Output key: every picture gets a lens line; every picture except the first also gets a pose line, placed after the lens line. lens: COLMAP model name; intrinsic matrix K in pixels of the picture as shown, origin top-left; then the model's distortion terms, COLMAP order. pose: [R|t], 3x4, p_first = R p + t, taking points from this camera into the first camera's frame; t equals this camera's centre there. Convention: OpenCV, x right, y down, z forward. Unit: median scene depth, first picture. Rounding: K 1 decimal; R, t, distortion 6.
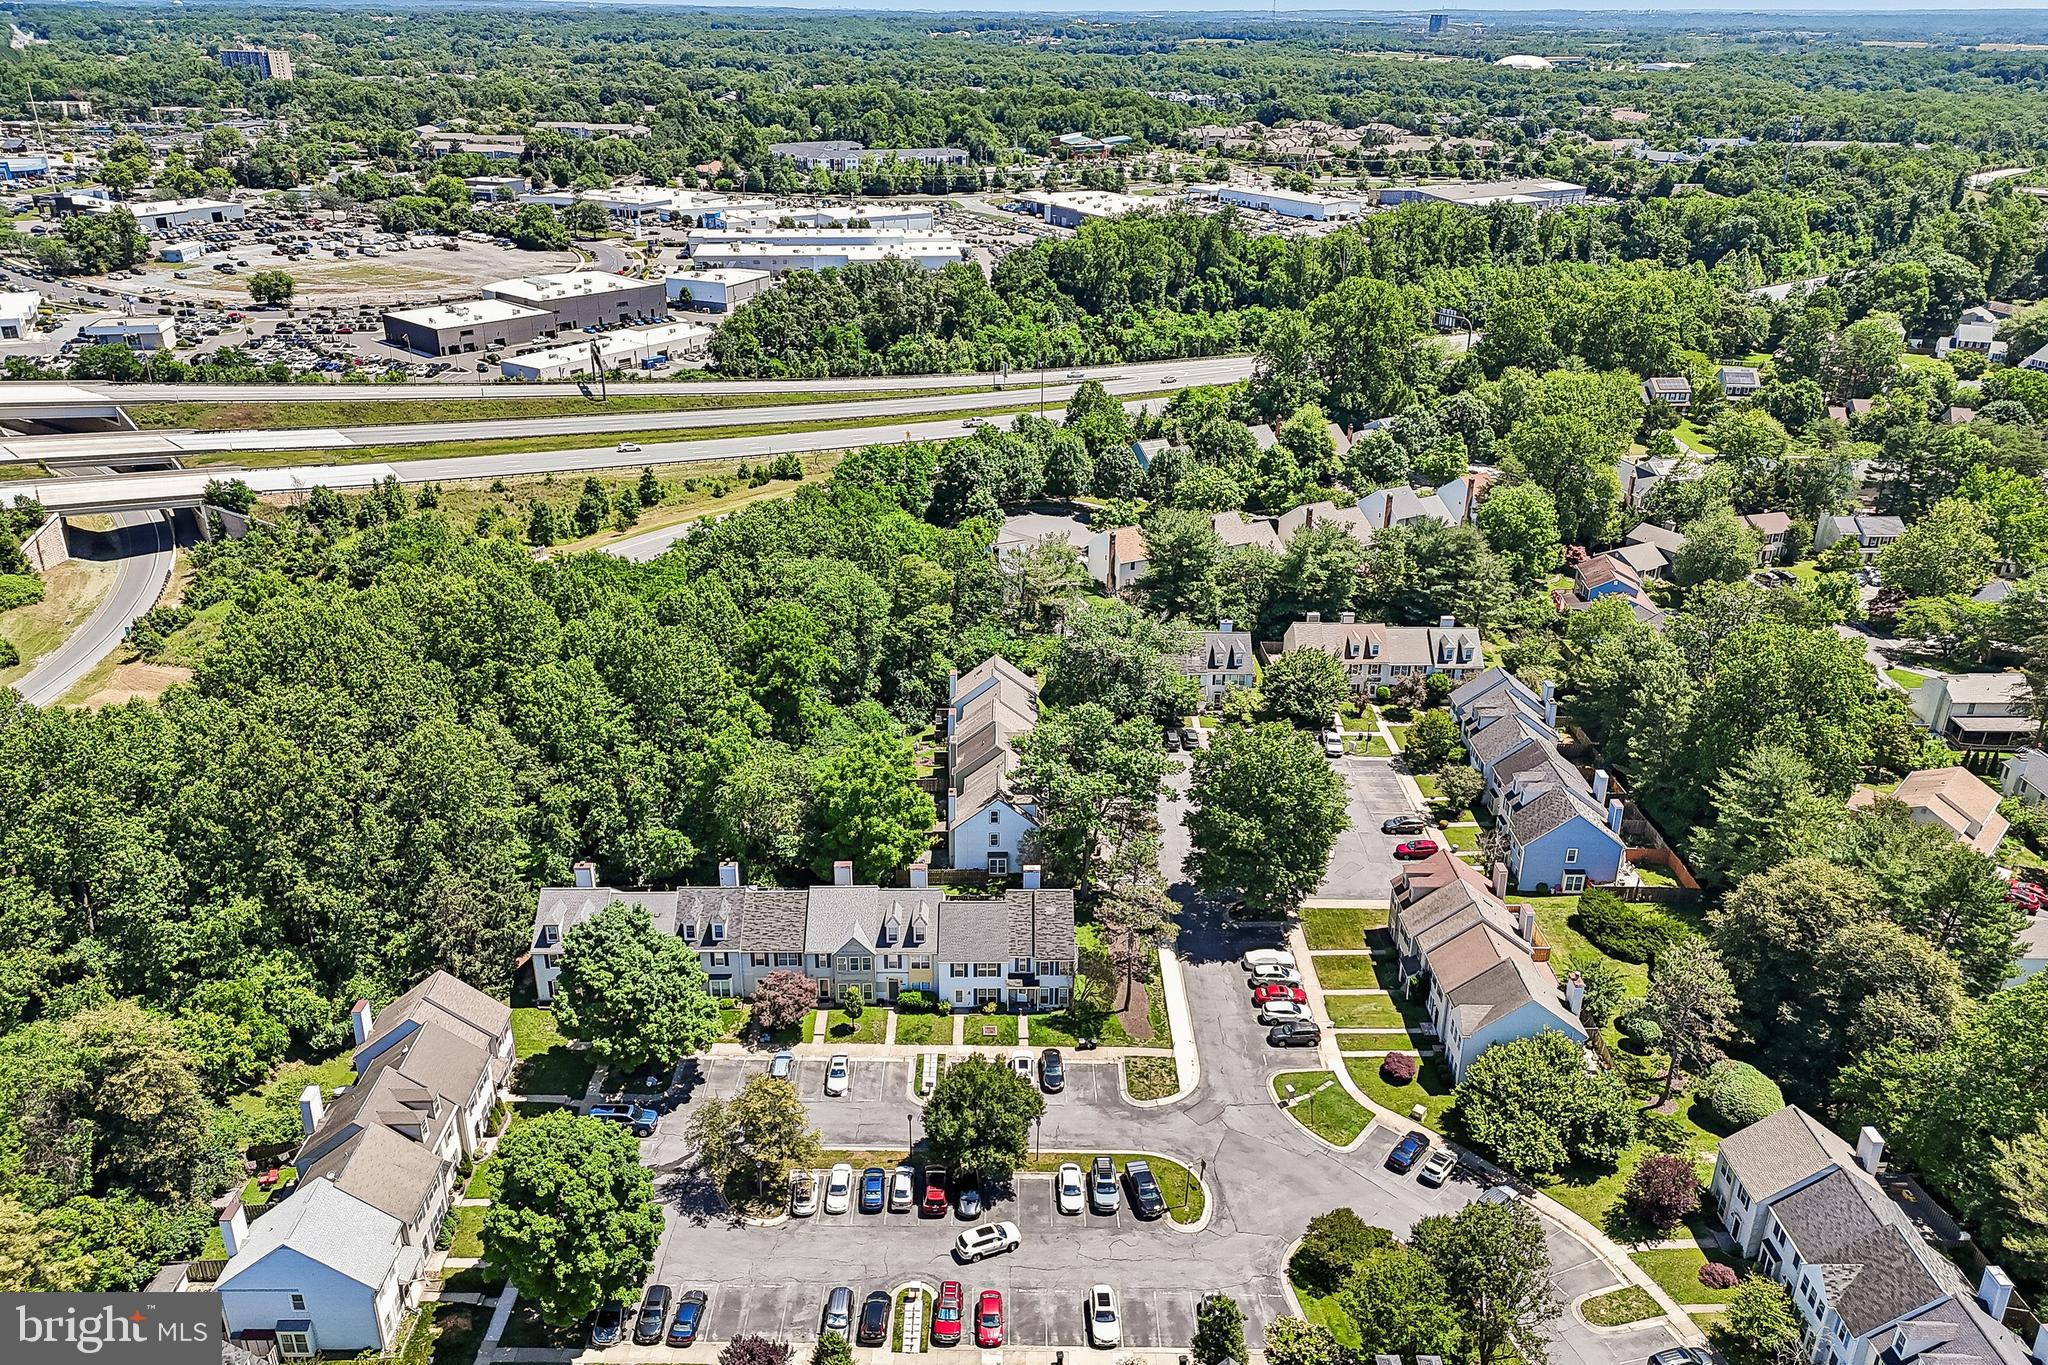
lens RADIAL K [[1504.8, 0, 1016.4], [0, 1504.8, 667.9], [0, 0, 1]] dist [0.085546, -0.091463]
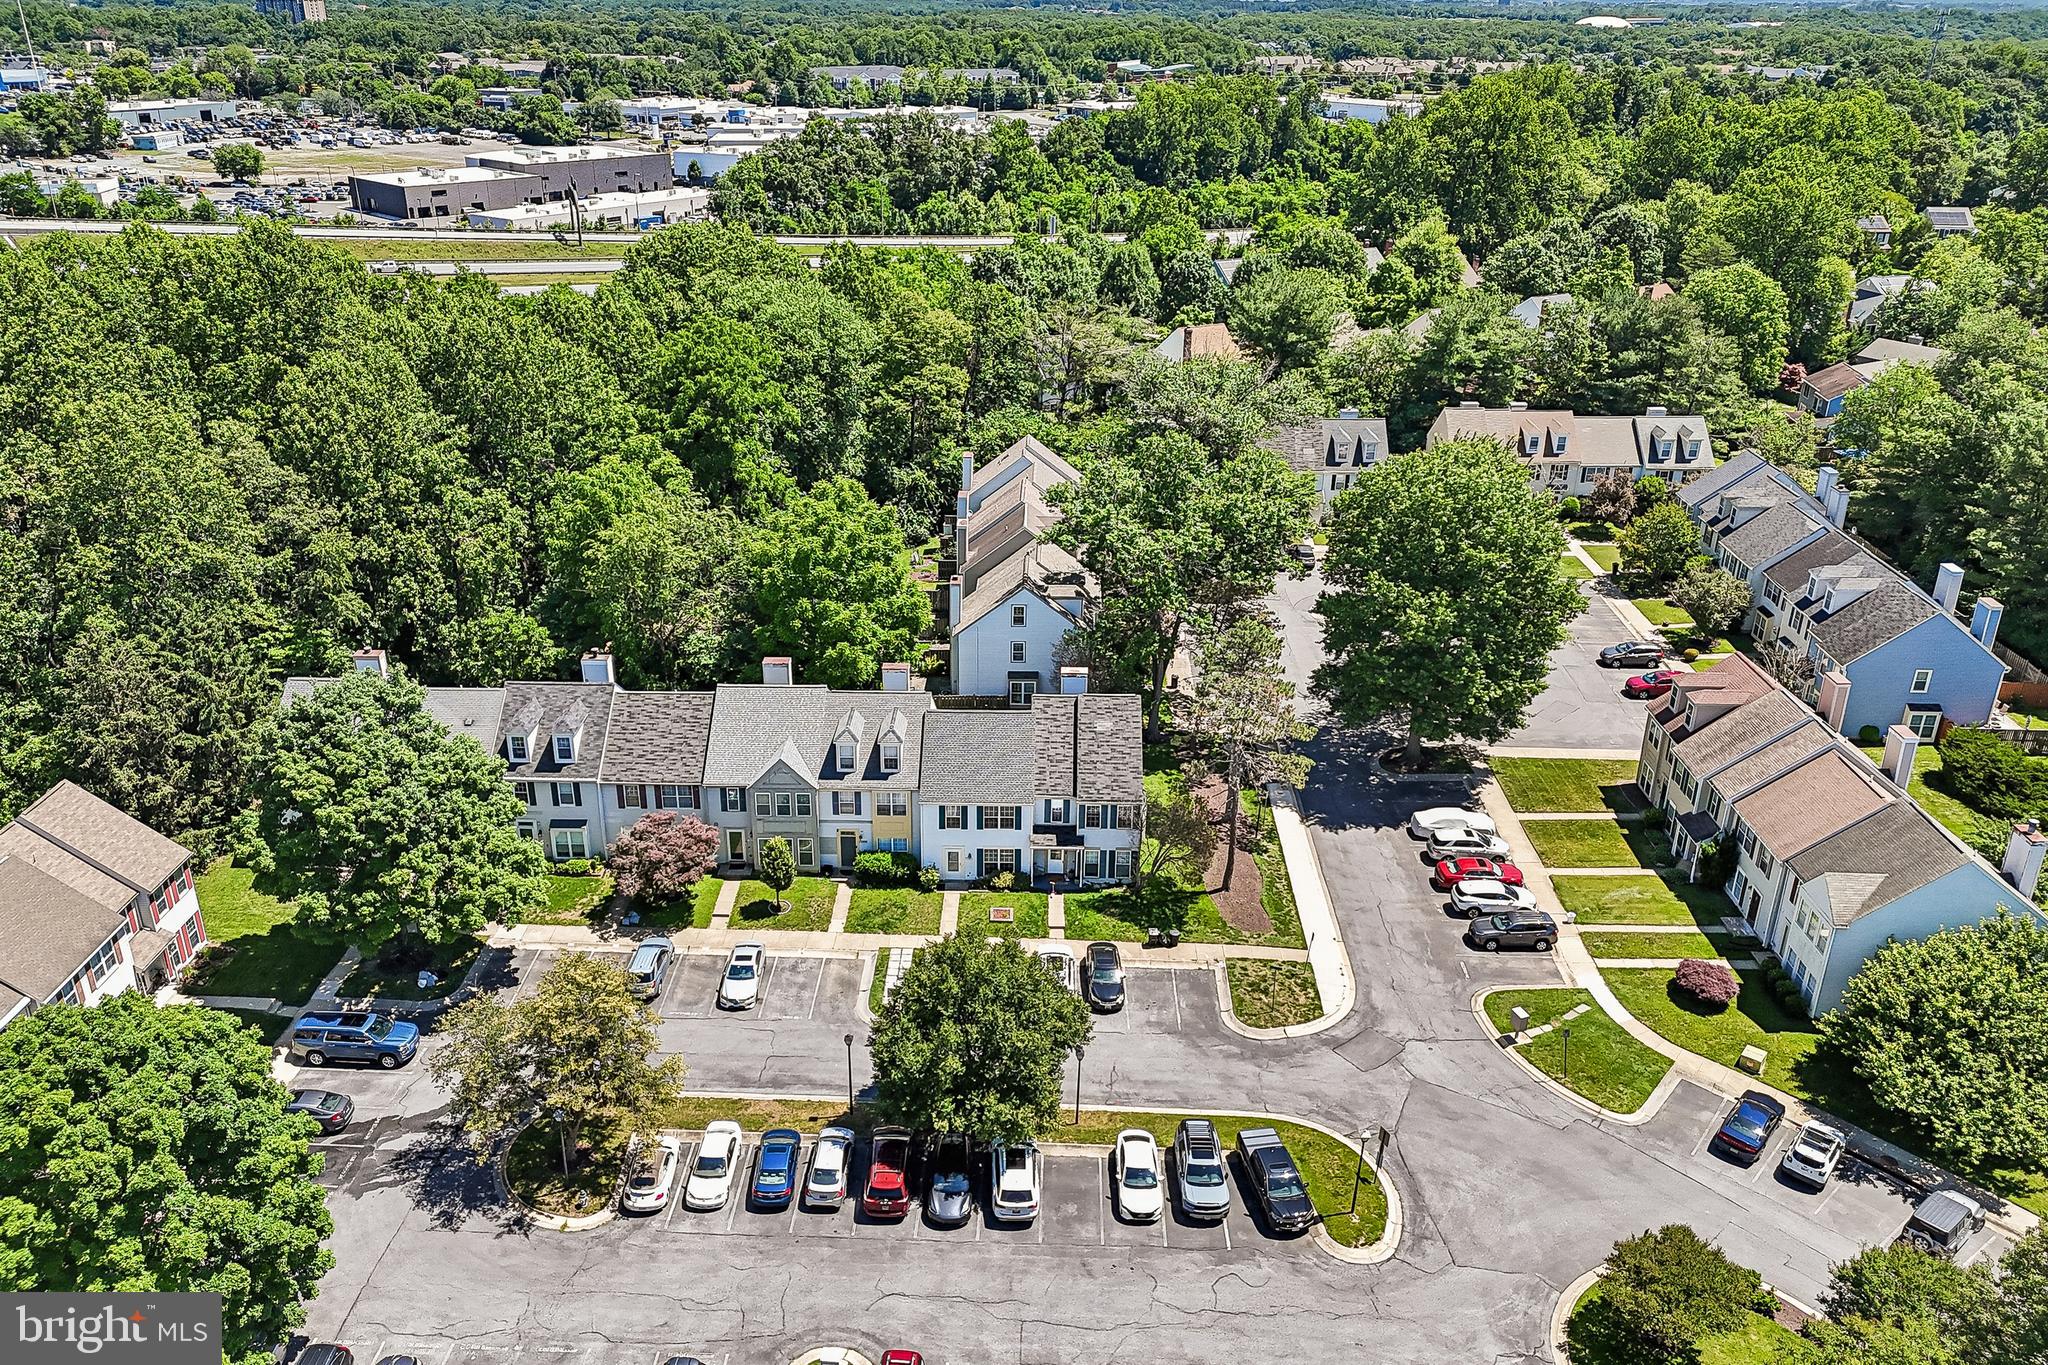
lens RADIAL K [[1504.8, 0, 1005.3], [0, 1504.8, 678.5], [0, 0, 1]] dist [0.085546, -0.091463]
pose [[0.999163, 0.011246, -0.039323, 0.006498], [-0.010838, 0.999886, 0.010549, 0.136216], [0.039437, -0.010114, 0.999171, 0.388771]]
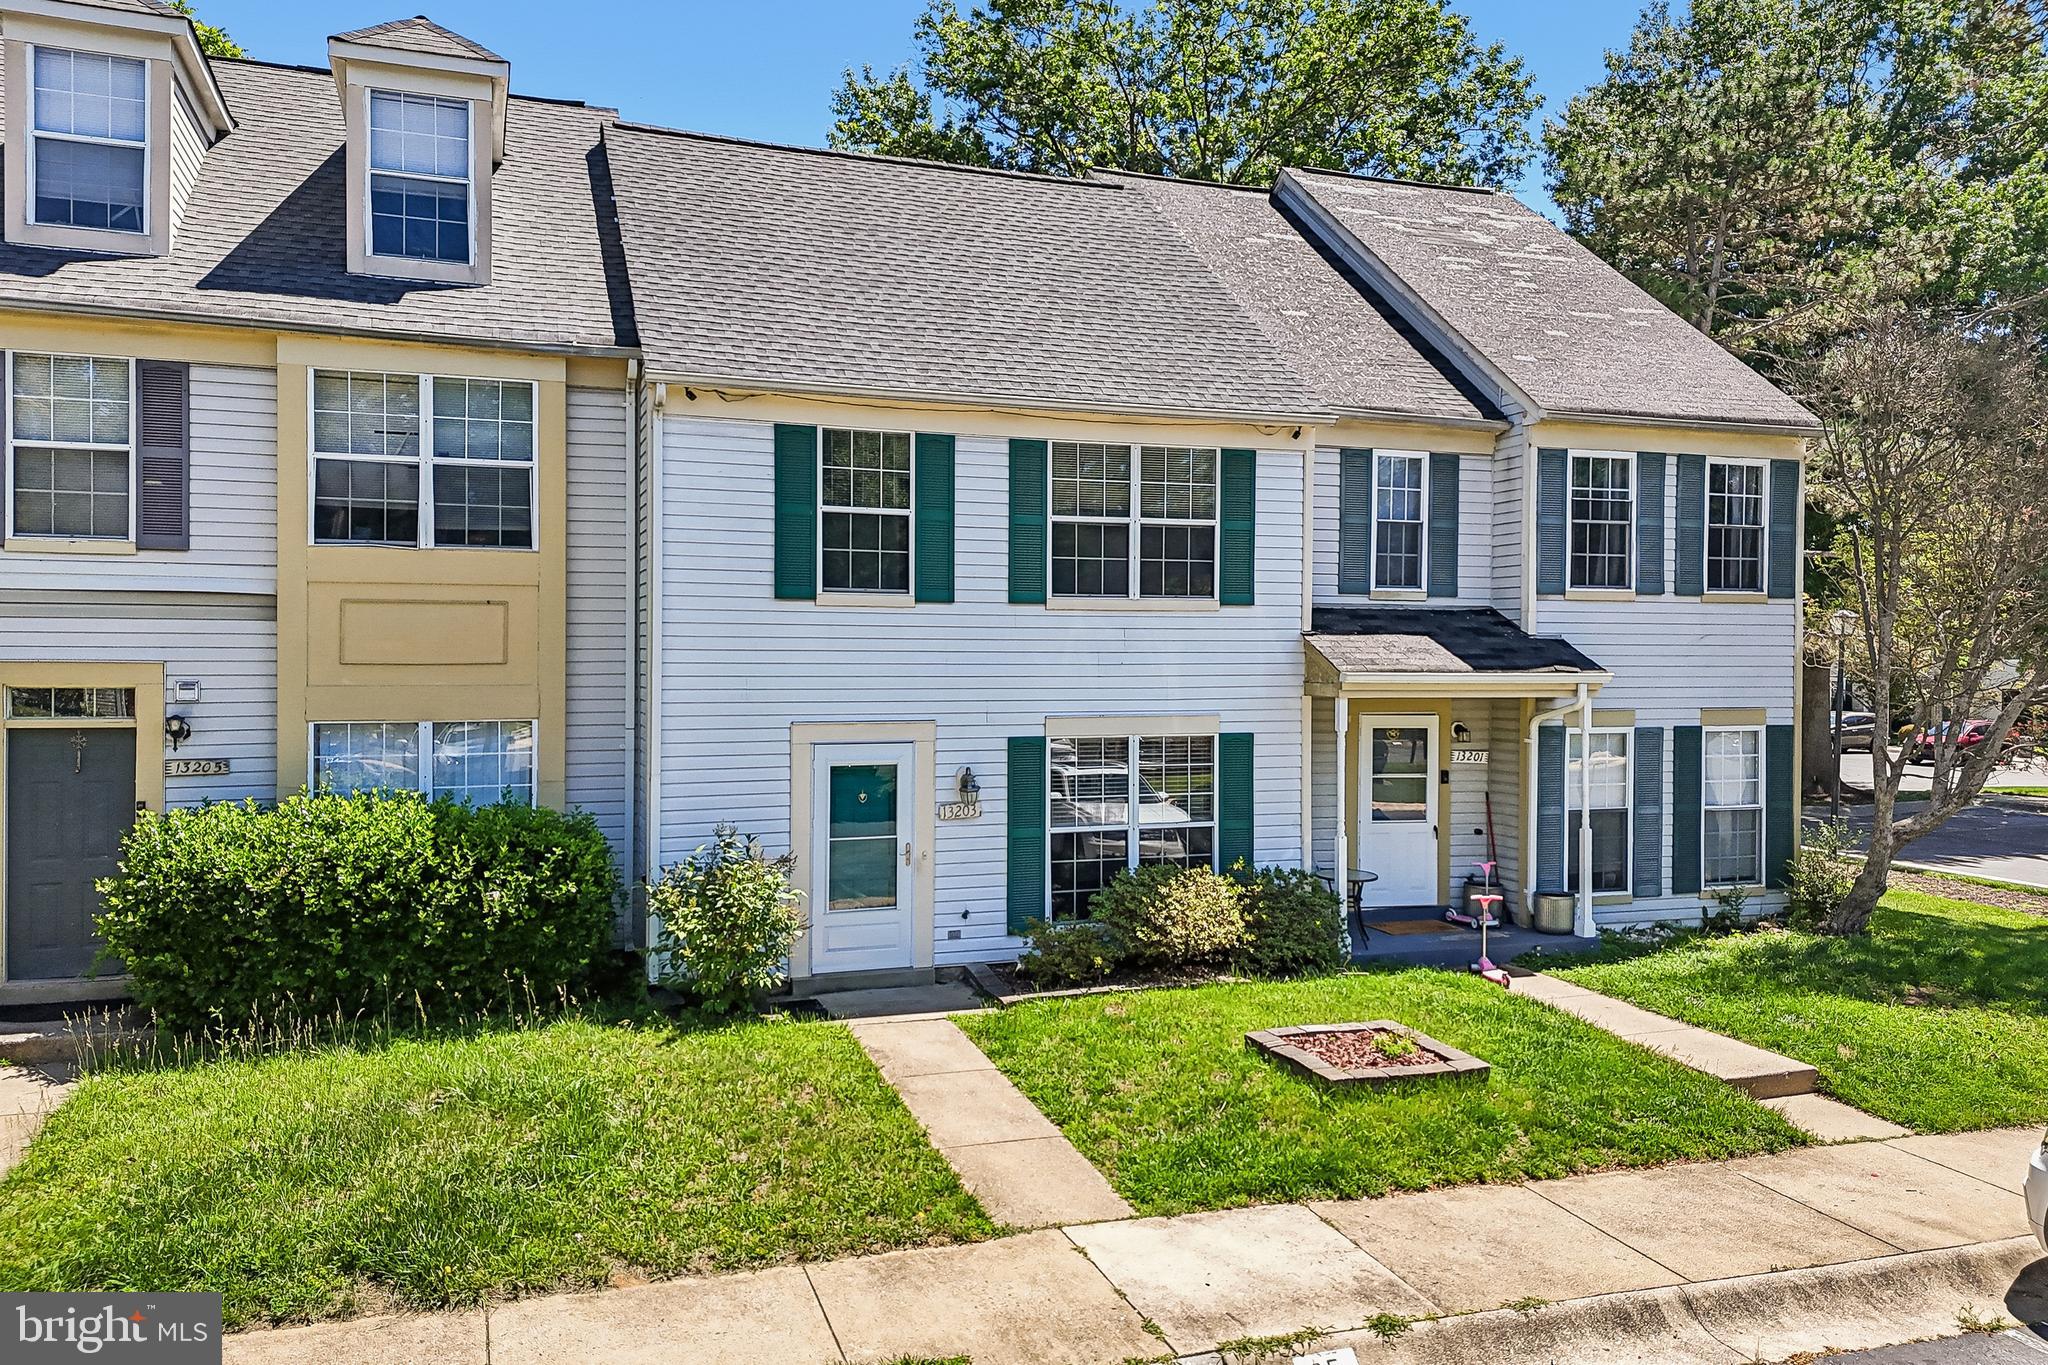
lens RADIAL K [[1504.8, 0, 1020.6], [0, 1504.8, 669.7], [0, 0, 1]] dist [0.085546, -0.091463]
pose [[0.942770, -0.000011, 0.333445, -0.059954], [0.129706, 0.921254, -0.366698, 0.243582], [-0.307184, 0.388961, 0.868532, 0.910376]]
